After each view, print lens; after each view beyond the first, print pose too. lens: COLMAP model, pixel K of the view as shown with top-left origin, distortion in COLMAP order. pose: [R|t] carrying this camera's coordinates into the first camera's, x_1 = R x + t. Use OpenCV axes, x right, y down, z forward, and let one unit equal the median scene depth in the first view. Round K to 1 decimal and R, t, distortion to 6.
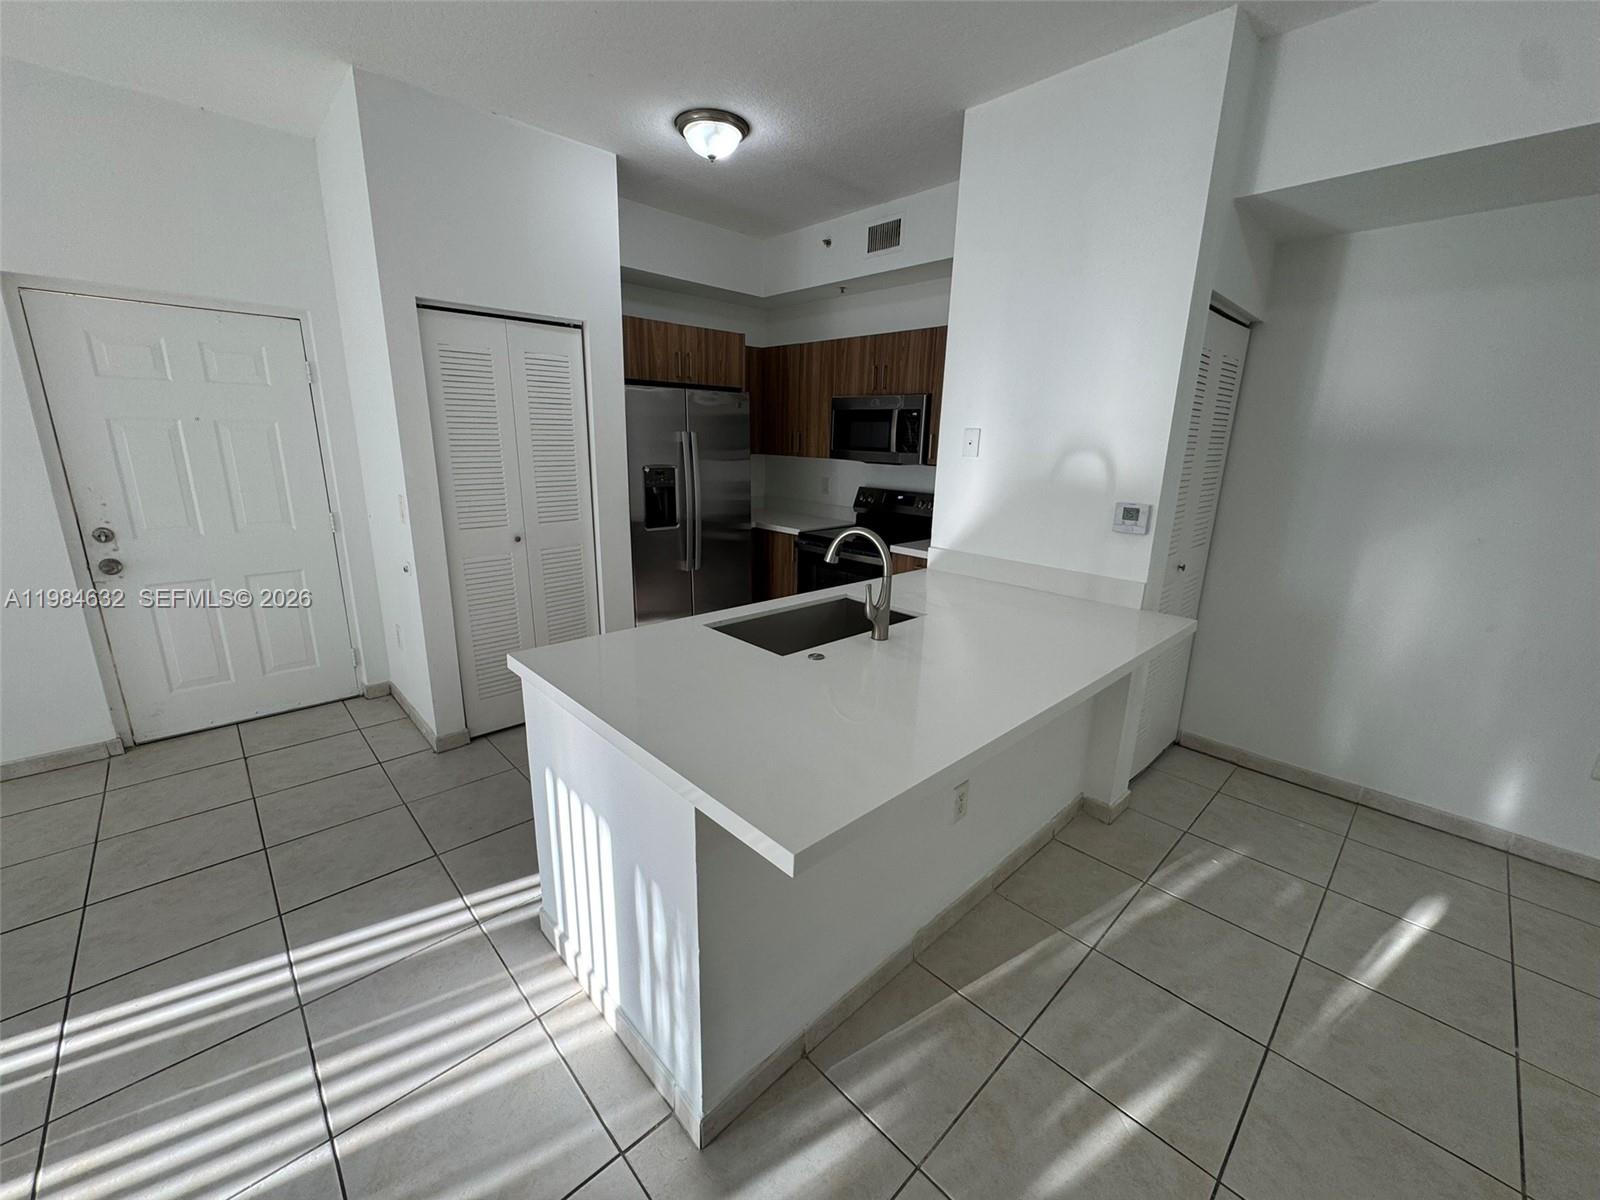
lens RADIAL K [[642.3, 0, 796.6], [0, 642.3, 600.9], [0, 0, 1]] dist [-0.001084, -0.000731]
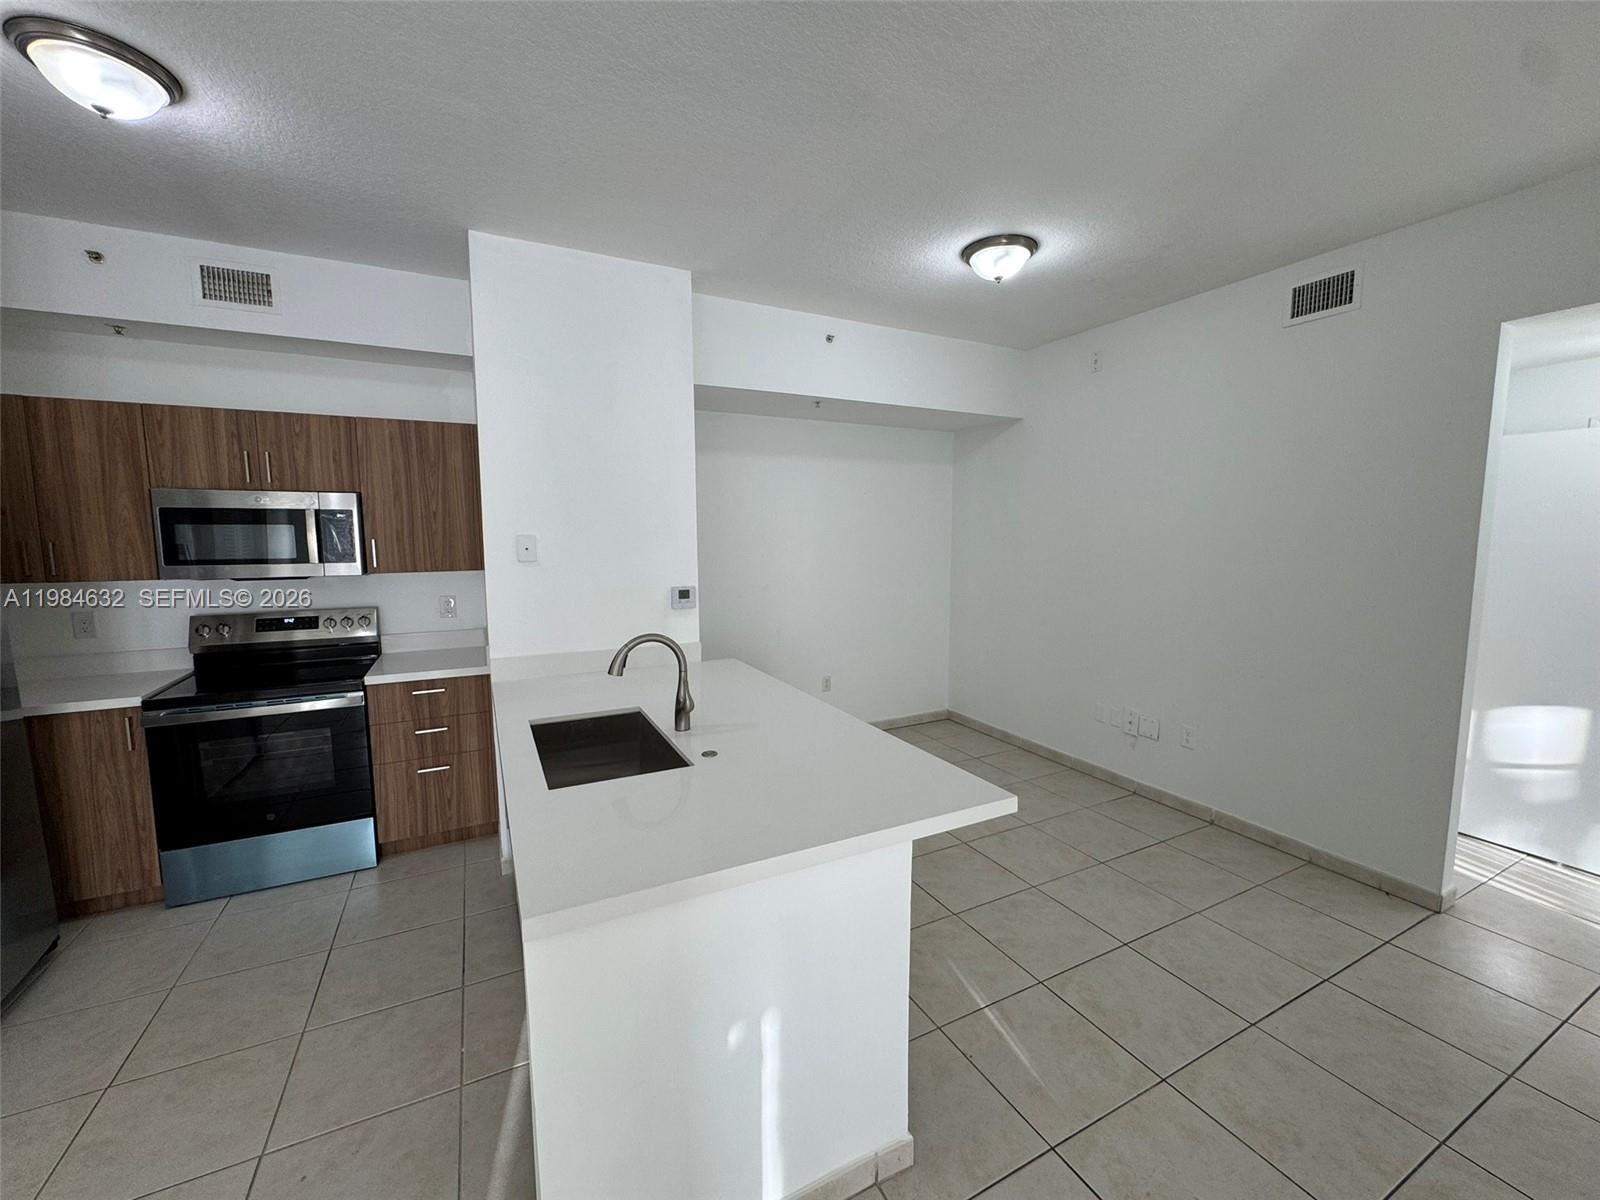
lens RADIAL K [[642.3, 0, 796.6], [0, 642.3, 600.9], [0, 0, 1]] dist [-0.001084, -0.000731]
pose [[0.282207, -0.124481, 0.951243, -0.428499], [0.248606, 0.967164, 0.052810, -0.083484], [-0.926582, 0.221582, 0.303887, 0.233880]]
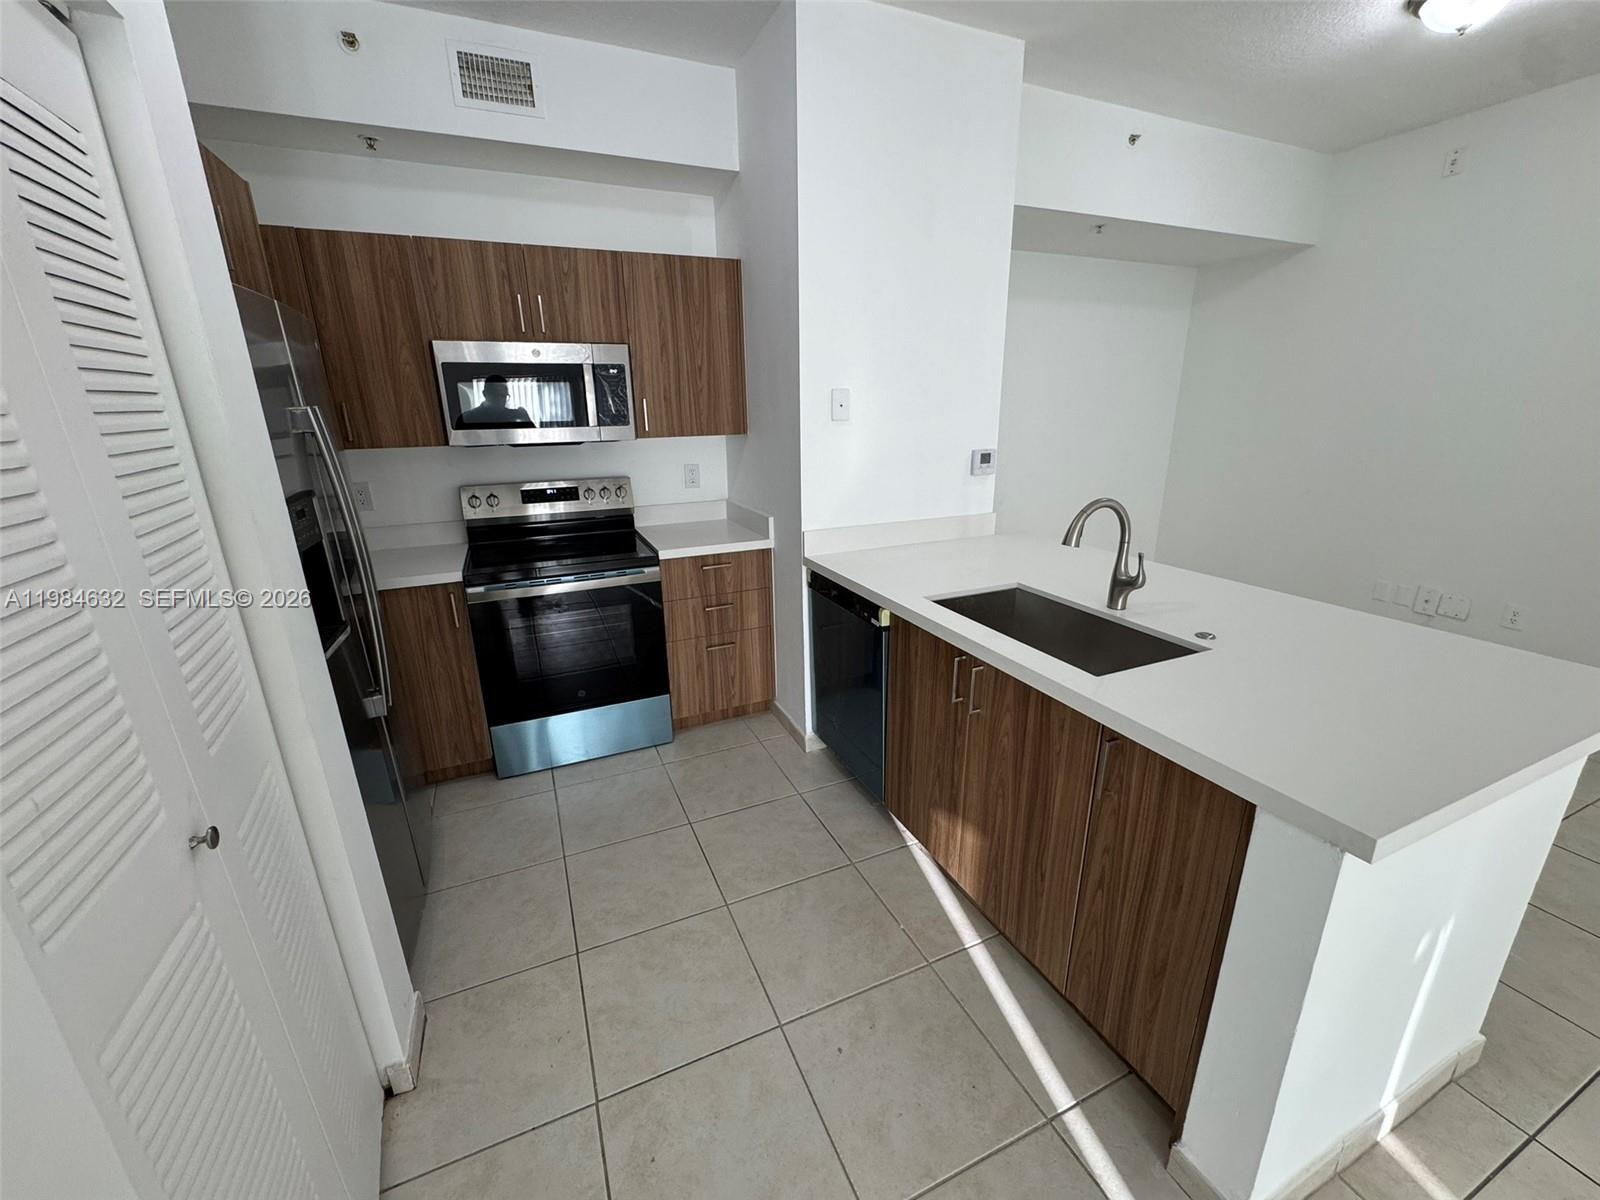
lens RADIAL K [[642.3, 0, 796.6], [0, 642.3, 600.9], [0, 0, 1]] dist [-0.001084, -0.000731]
pose [[0.334624, -0.300176, 0.893264, -0.461320], [0.258828, 0.940730, 0.219168, -0.148117], [-0.906110, 0.157863, 0.392485, 0.552344]]
